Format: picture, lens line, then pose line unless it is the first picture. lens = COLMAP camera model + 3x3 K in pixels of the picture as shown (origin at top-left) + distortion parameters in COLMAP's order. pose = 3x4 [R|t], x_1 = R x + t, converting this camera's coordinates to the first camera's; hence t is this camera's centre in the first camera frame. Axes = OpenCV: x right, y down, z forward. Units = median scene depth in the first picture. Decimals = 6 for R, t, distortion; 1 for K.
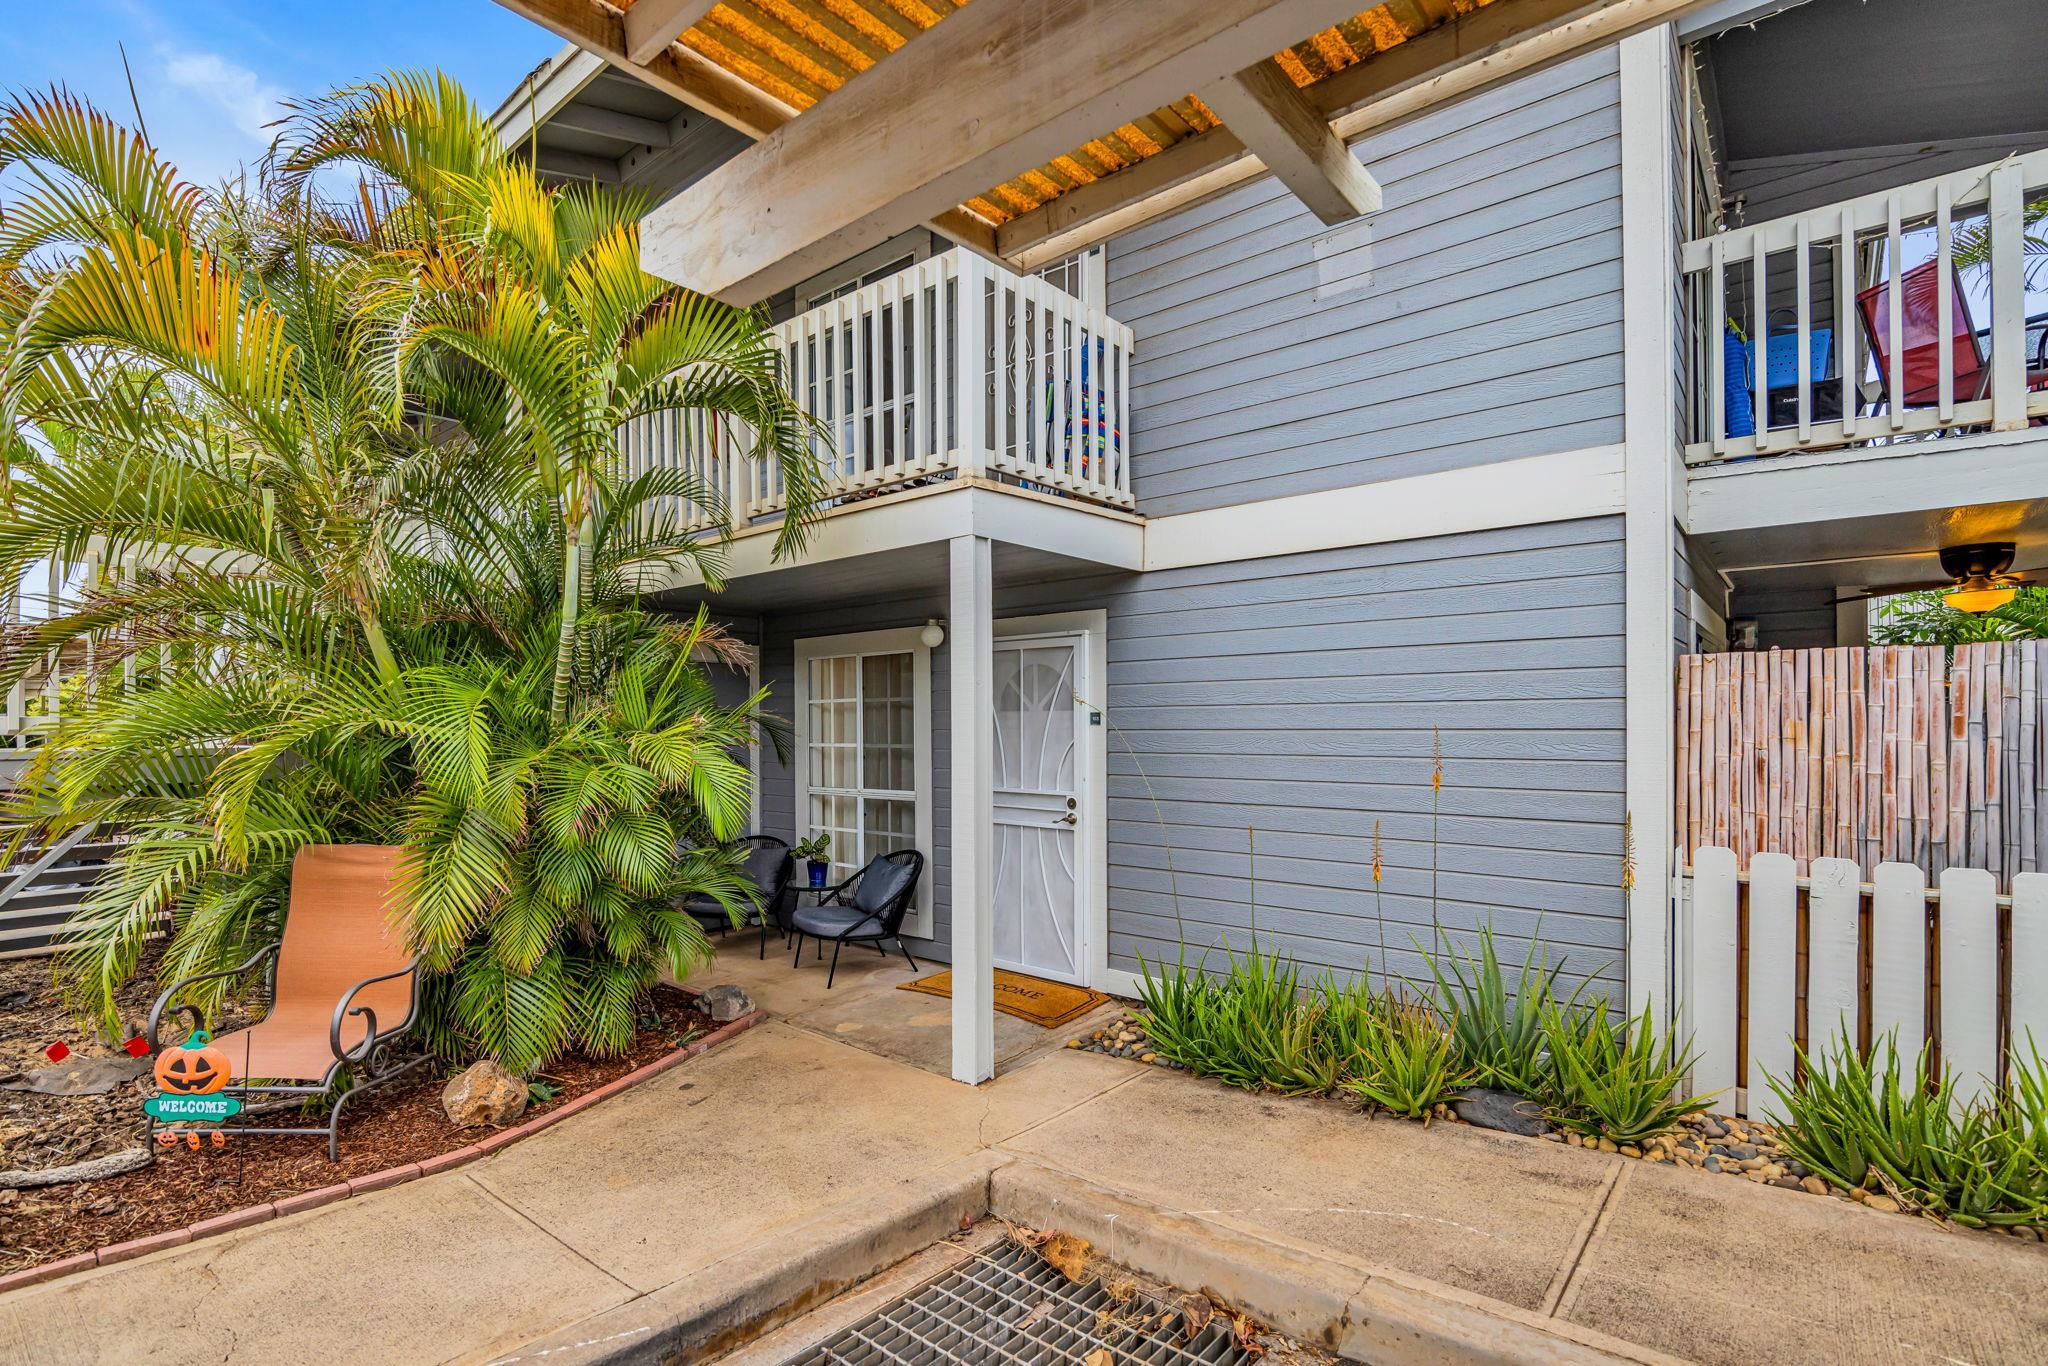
lens RADIAL K [[969.3, 0, 1024.0], [0, 969.3, 725.6], [0, 0, 1]] dist [-0.001203, -0.000138]
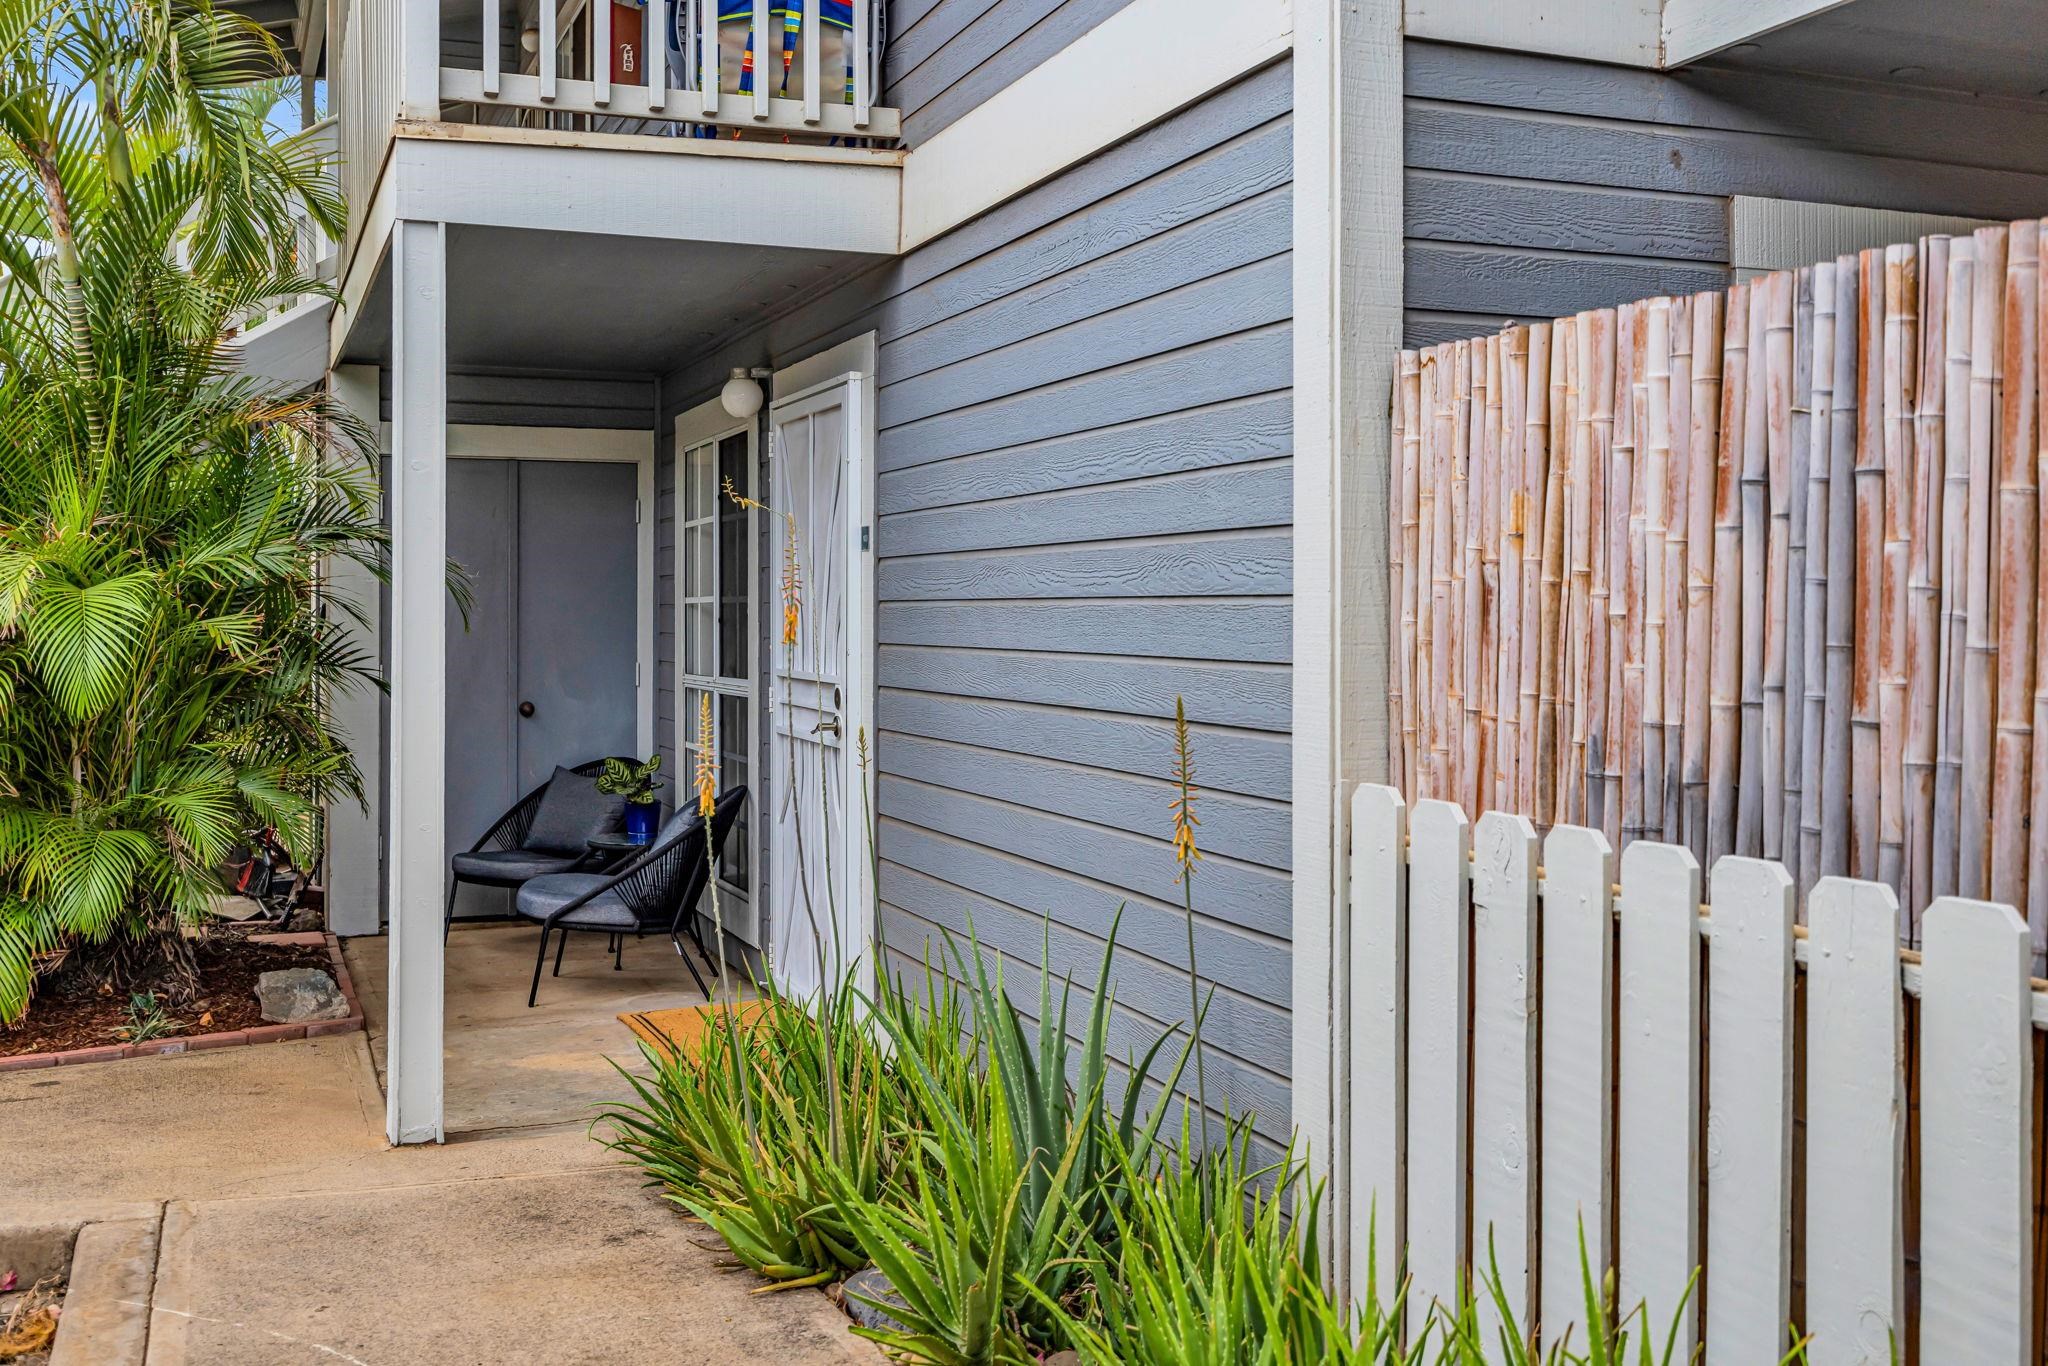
lens RADIAL K [[1967.0, 0, 1023.7], [0, 1967.0, 600.5], [0, 0, 1]] dist [-0.001463, 0.000707]
pose [[0.880813, 0.005960, -0.473427, 0.835319], [-0.009765, 0.999937, -0.005578, 0.040352], [0.473364, 0.009536, 0.880815, 0.113822]]
